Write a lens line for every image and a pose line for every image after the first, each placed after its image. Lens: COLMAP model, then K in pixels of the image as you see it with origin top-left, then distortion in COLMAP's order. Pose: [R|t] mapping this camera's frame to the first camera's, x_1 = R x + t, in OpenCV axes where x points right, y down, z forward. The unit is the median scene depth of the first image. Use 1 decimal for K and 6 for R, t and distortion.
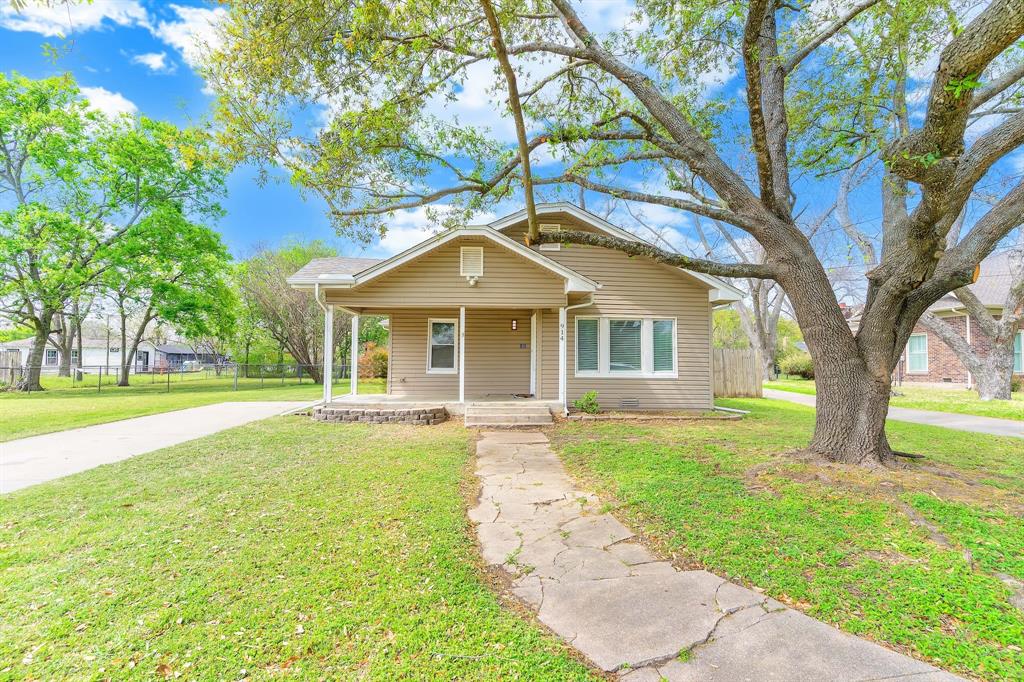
lens RADIAL K [[496.6, 0, 512.0], [0, 496.6, 341.0], [0, 0, 1]] dist [0.000084, -0.000108]
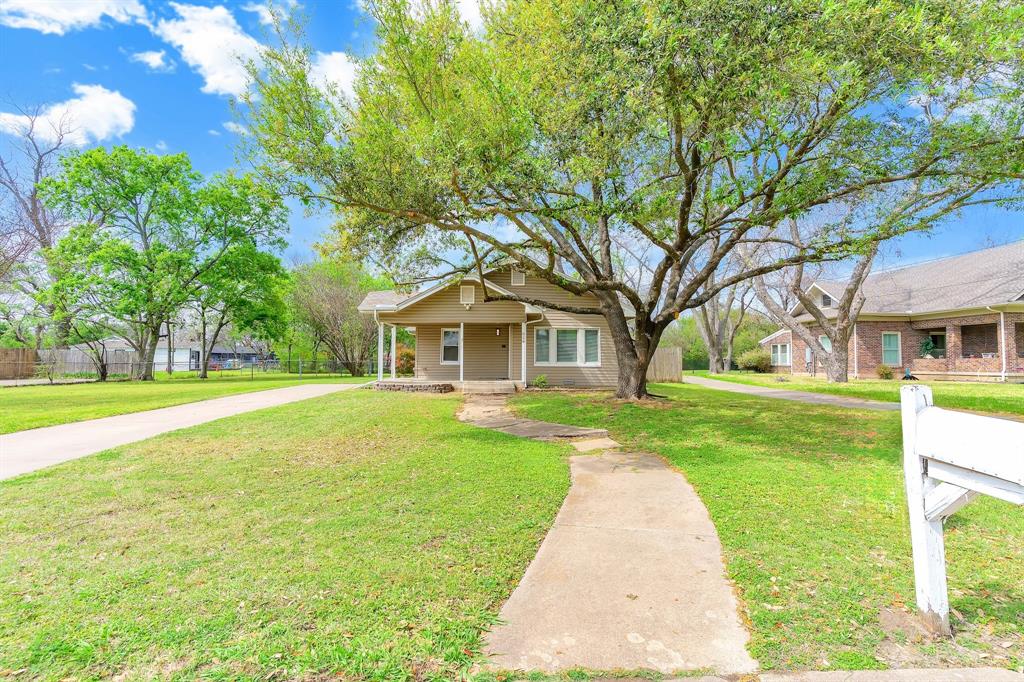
lens RADIAL K [[496.6, 0, 512.0], [0, 496.6, 341.0], [0, 0, 1]] dist [0.000084, -0.000108]
pose [[0.999531, -0.003629, -0.030406, 0.094789], [0.003694, 0.999991, 0.002102, -0.009314], [0.030398, -0.002214, 0.999535, -0.517774]]
